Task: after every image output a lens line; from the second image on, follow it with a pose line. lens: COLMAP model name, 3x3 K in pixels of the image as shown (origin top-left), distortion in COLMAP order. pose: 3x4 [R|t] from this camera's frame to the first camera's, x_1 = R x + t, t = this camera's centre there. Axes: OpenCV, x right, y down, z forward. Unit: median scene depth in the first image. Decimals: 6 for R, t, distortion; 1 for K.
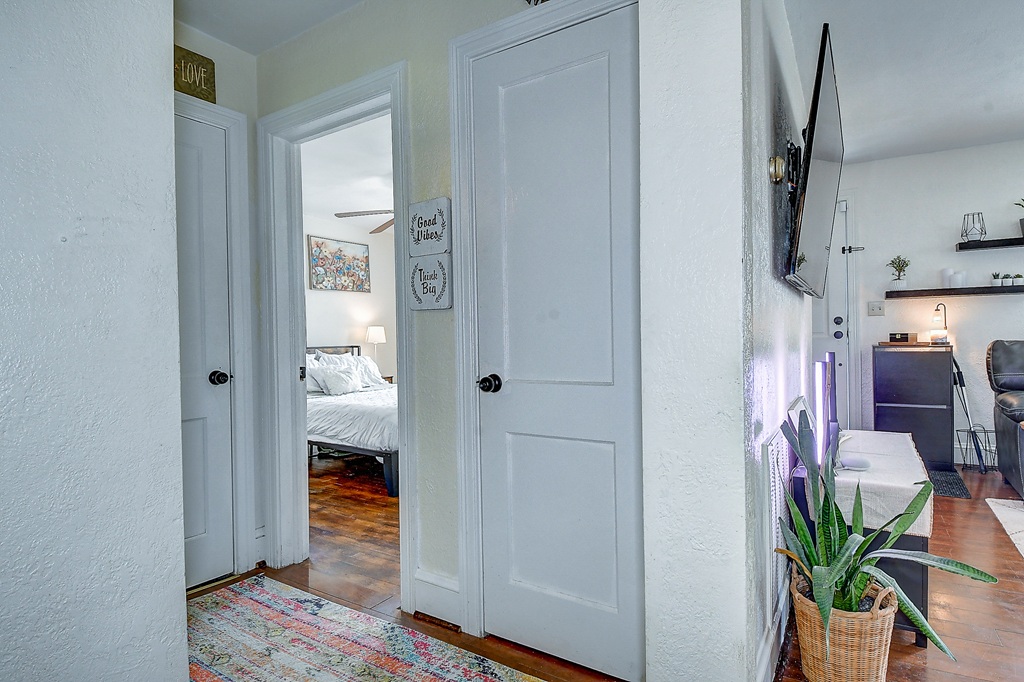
lens RADIAL K [[534.3, 0, 512.0], [0, 534.3, 341.0], [0, 0, 1]] dist [0.047294, -0.054160]
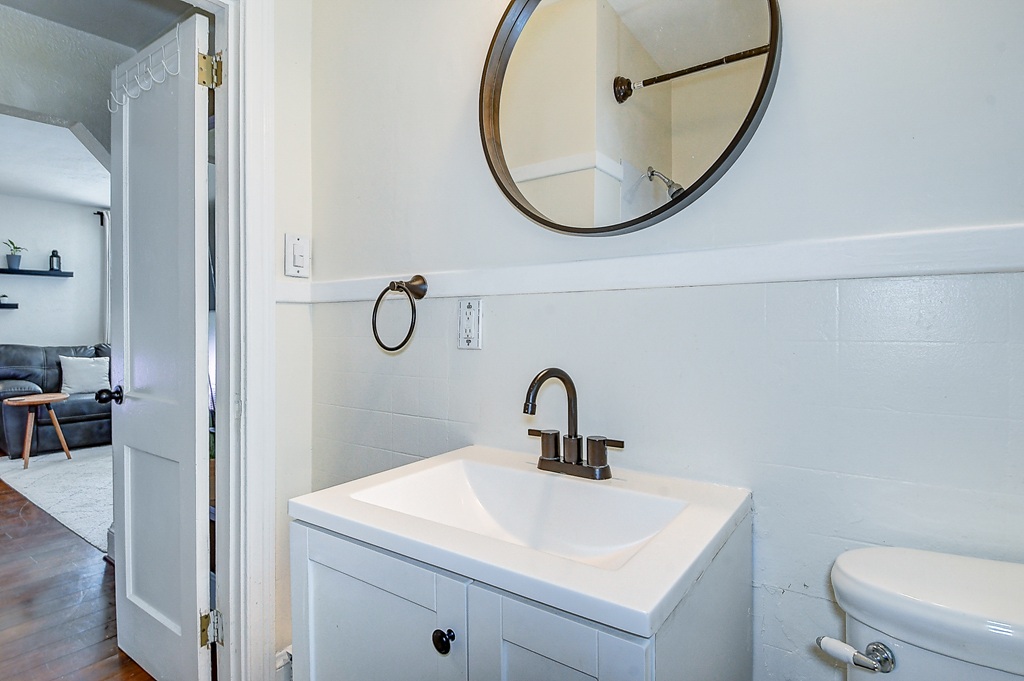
lens RADIAL K [[534.3, 0, 512.0], [0, 534.3, 340.5], [0, 0, 1]] dist [0.047294, -0.054160]
pose [[0.066984, 0.001474, 0.997753, -0.306540], [0.007635, 0.999969, -0.001989, 0.002554], [-0.997725, 0.007751, 0.066970, -0.366053]]
